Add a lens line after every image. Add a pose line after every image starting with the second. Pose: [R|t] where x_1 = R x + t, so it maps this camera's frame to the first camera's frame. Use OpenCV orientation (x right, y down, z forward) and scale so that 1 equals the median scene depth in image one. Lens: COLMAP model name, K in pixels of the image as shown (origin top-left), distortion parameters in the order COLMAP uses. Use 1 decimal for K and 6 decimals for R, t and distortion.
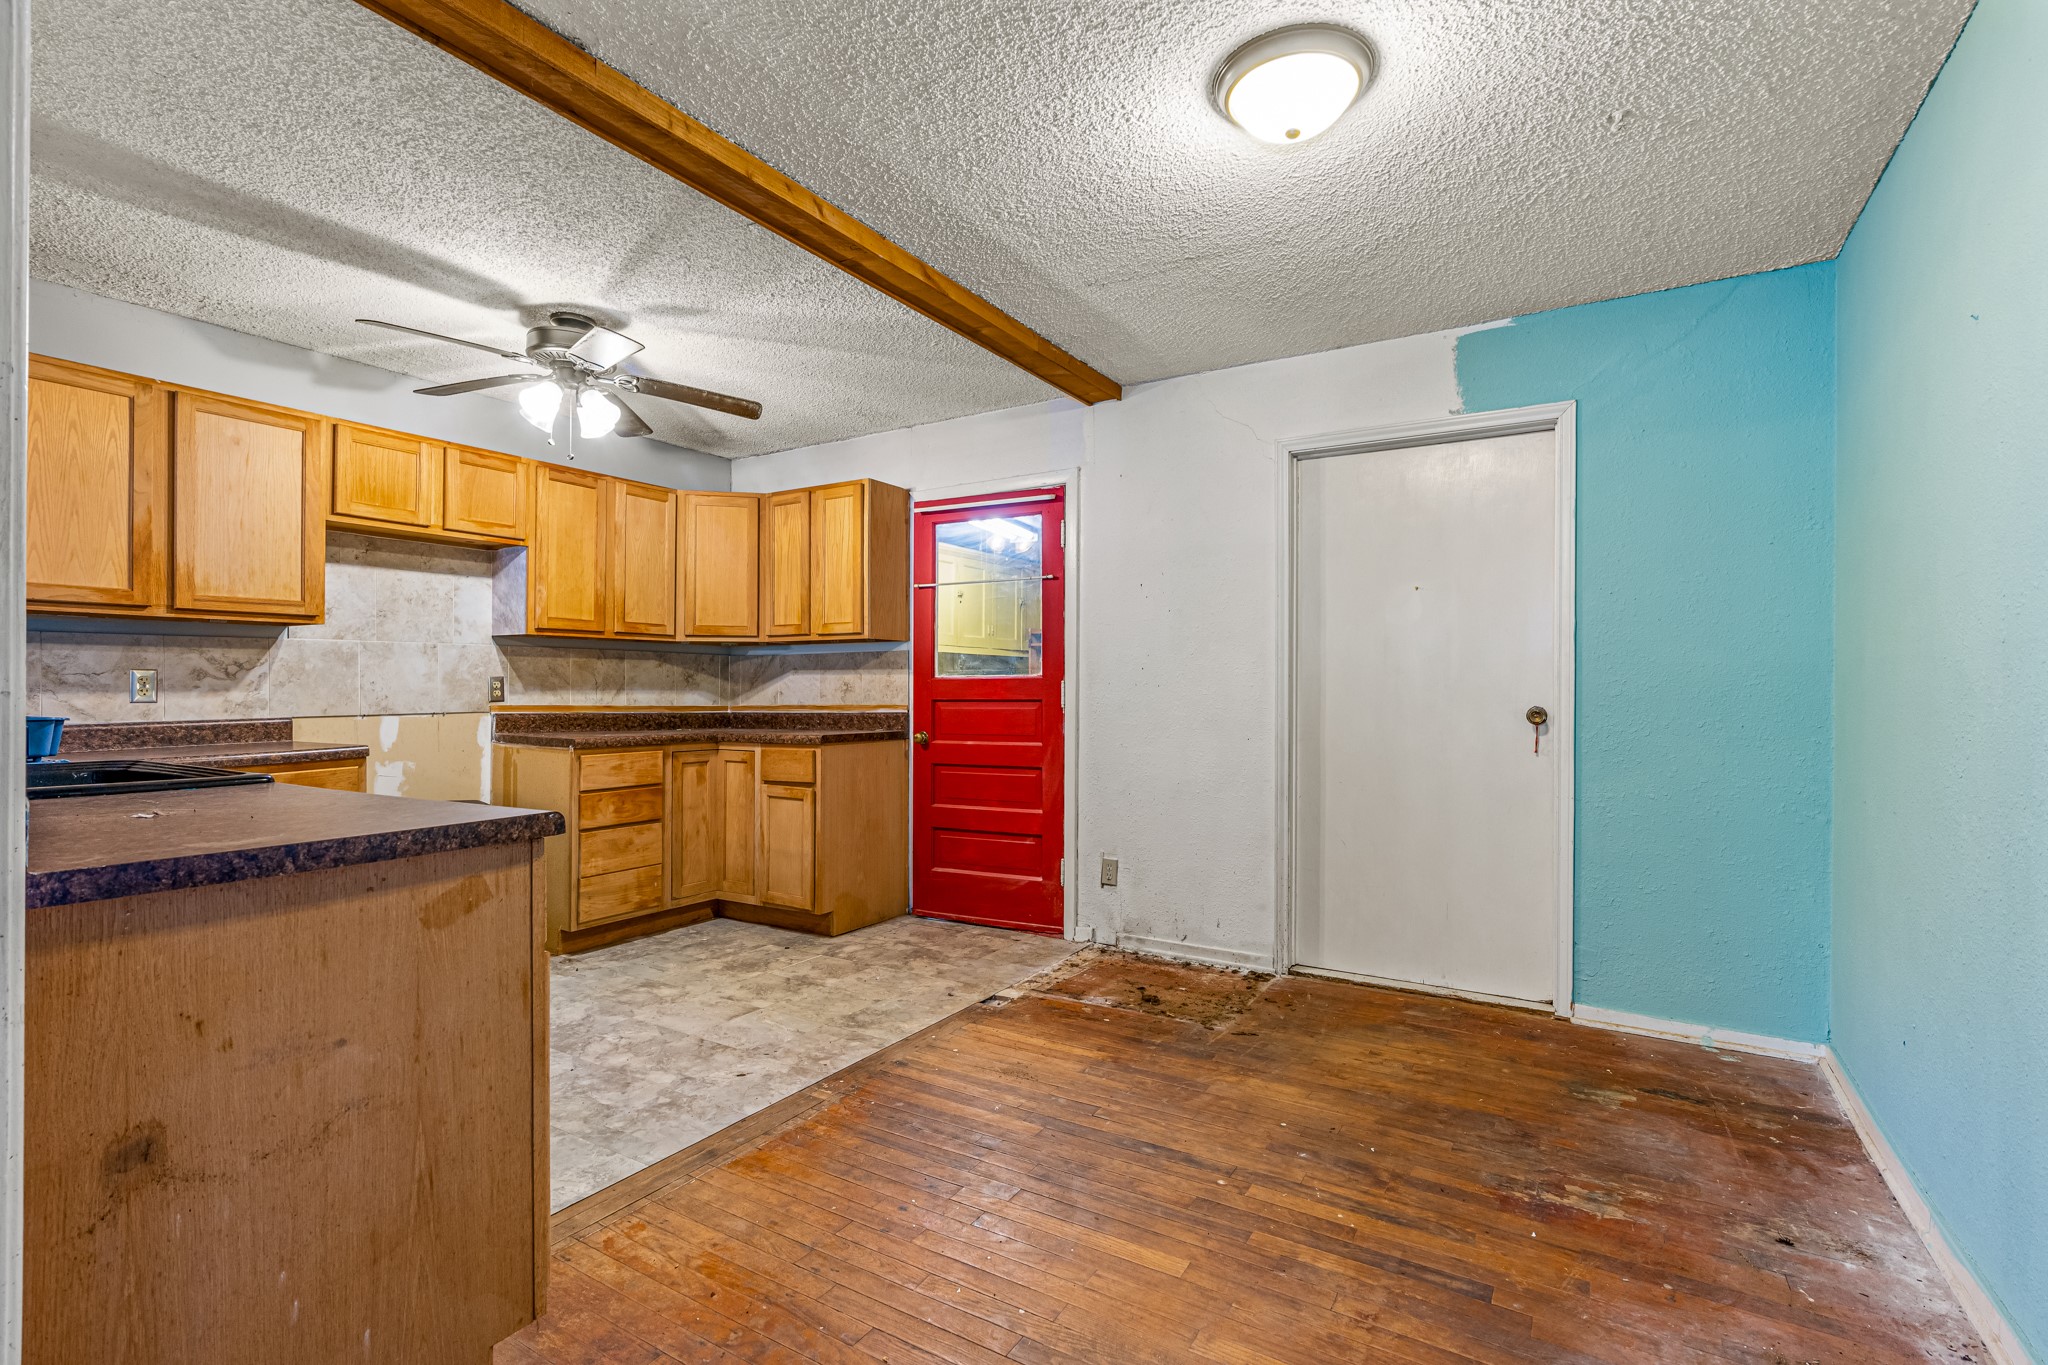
lens RADIAL K [[921.8, 0, 1029.5], [0, 921.8, 685.2], [0, 0, 1]] dist [-0.010069, 0.004531]
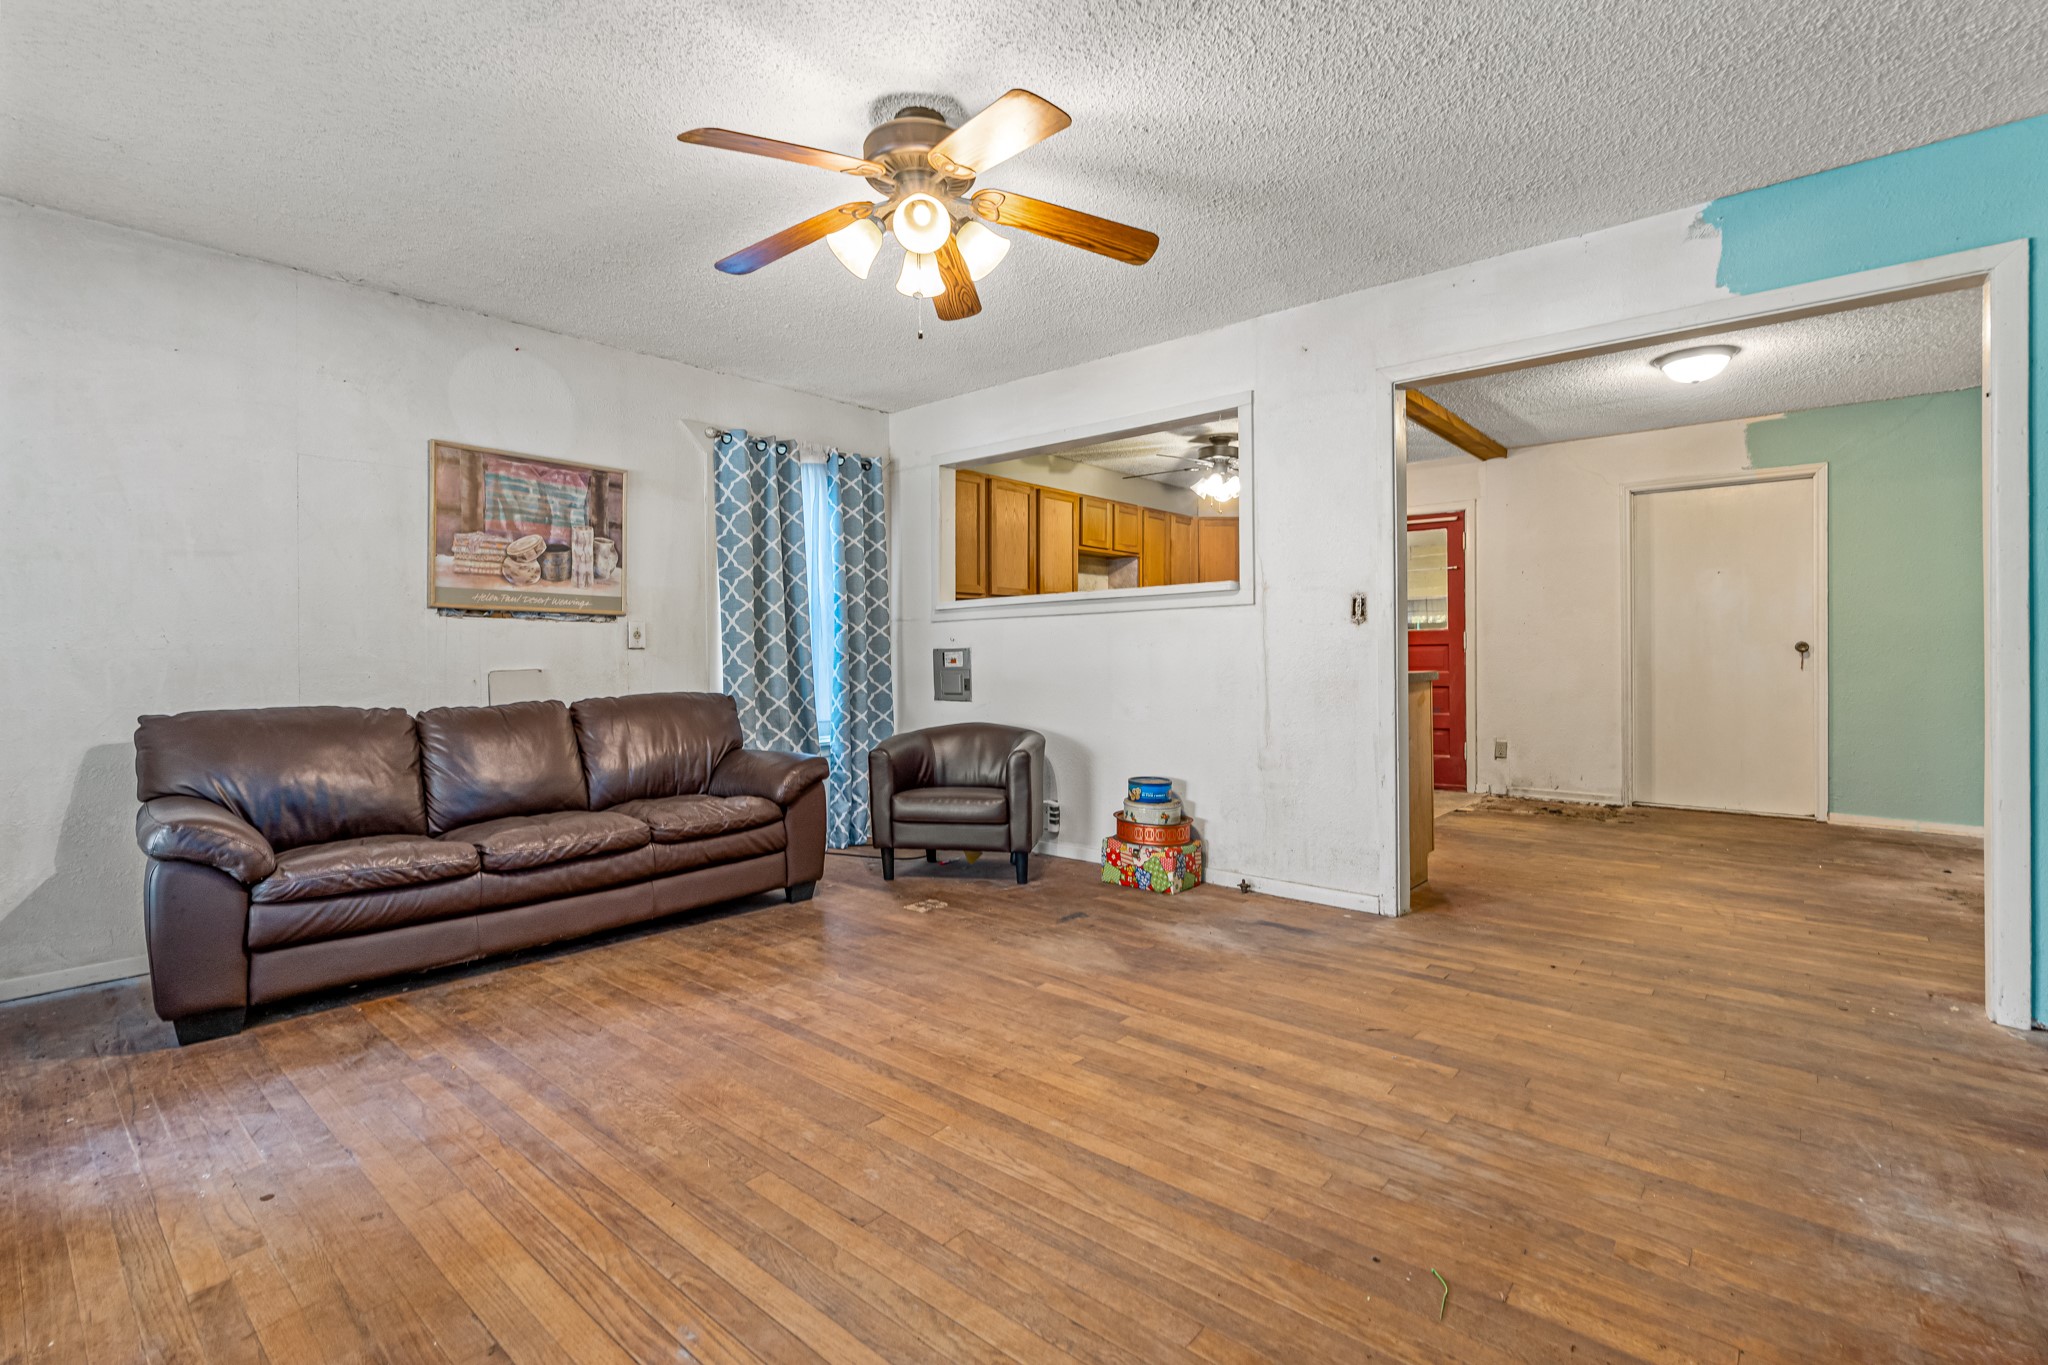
lens RADIAL K [[921.8, 0, 1020.1], [0, 921.8, 655.4], [0, 0, 1]] dist [-0.010069, 0.004531]
pose [[0.987159, -0.008883, -0.159493, -0.570228], [0.009266, 0.999956, 0.001660, 0.031382], [0.159471, -0.003117, 0.987198, -0.851650]]
